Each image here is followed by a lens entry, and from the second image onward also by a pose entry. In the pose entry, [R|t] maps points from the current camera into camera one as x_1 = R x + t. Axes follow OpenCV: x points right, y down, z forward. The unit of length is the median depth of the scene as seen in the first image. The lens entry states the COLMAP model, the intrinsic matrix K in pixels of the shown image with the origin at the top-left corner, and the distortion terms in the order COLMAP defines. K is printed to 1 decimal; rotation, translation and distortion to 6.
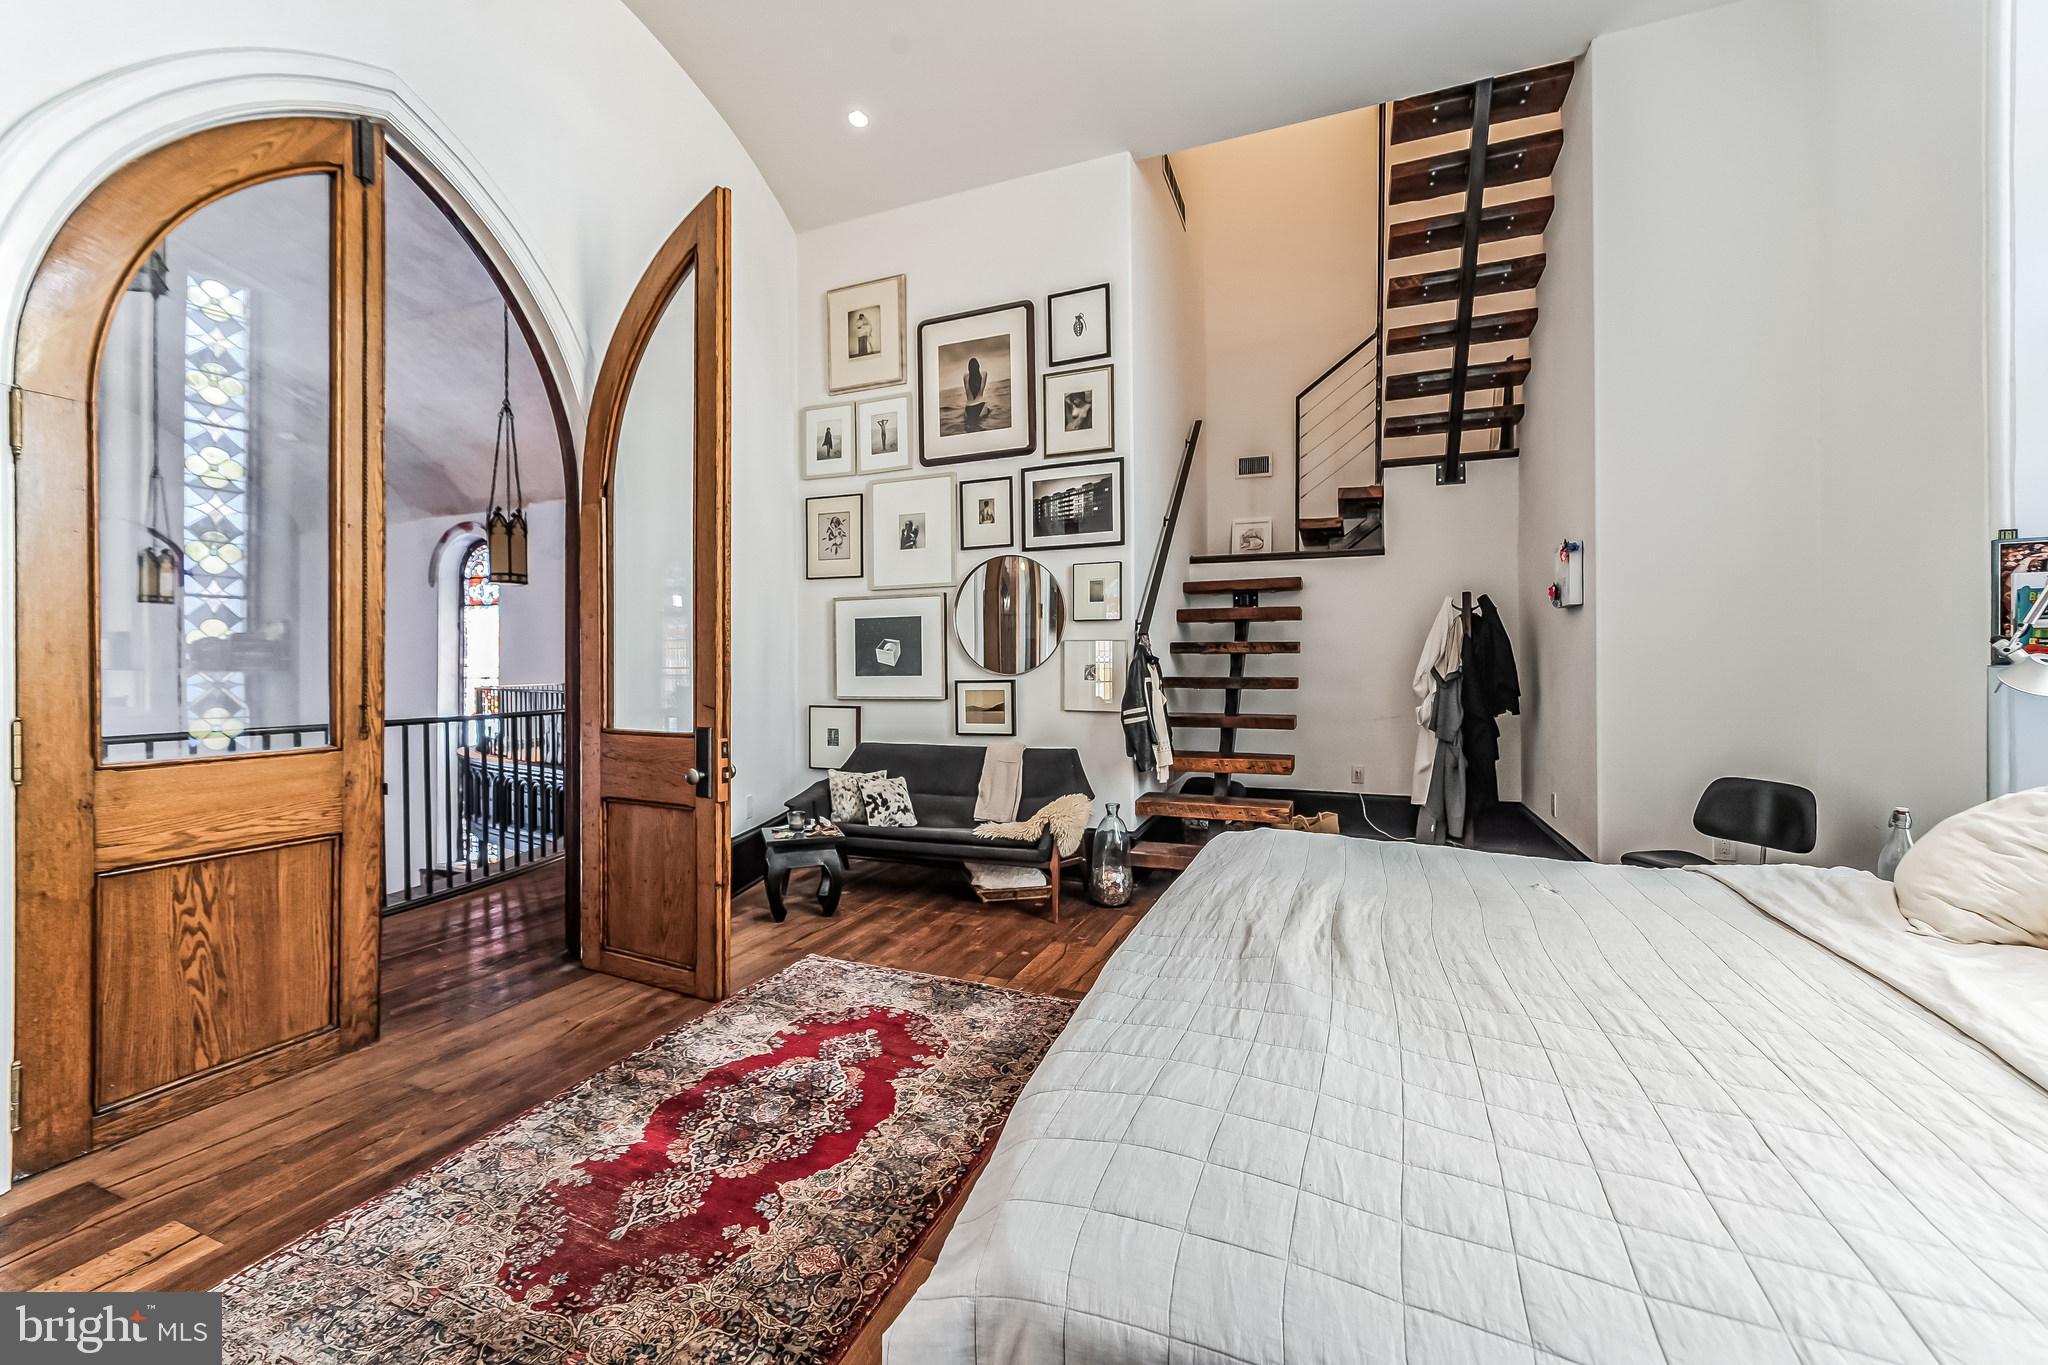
lens RADIAL K [[820.4, 0, 1024.9], [0, 820.4, 669.1], [0, 0, 1]] dist [-0.010513, 0.000917]
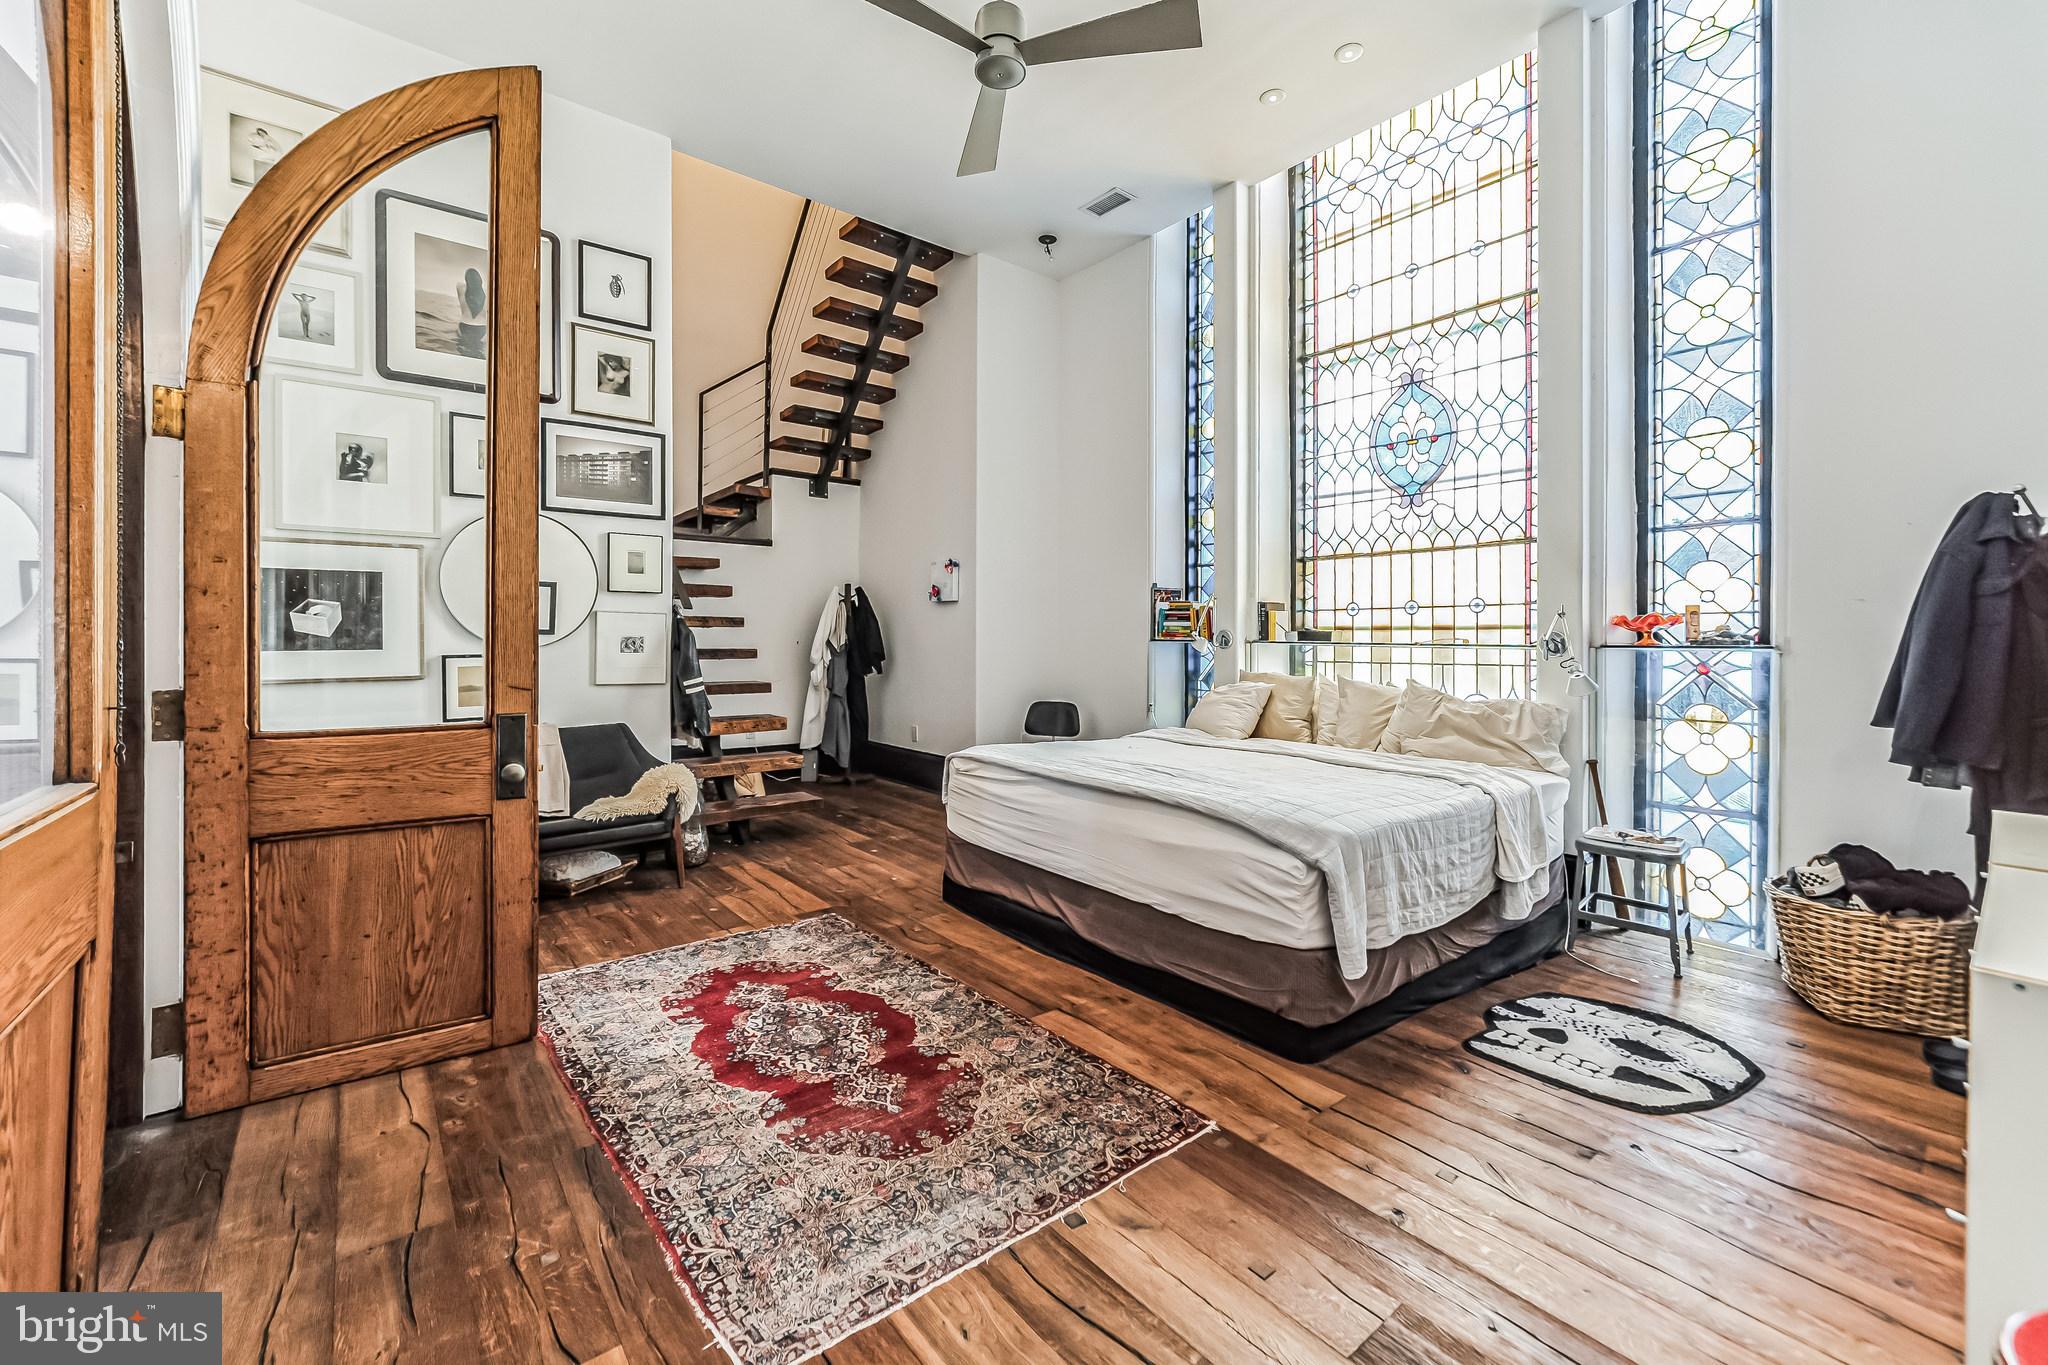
lens RADIAL K [[820.4, 0, 1073.3], [0, 820.4, 643.9], [0, 0, 1]] dist [-0.010513, 0.000917]
pose [[0.447810, -0.001676, 0.894127, -0.815904], [-0.002750, 0.999991, 0.003252, -0.002489], [-0.894124, -0.003916, 0.447802, 0.121967]]
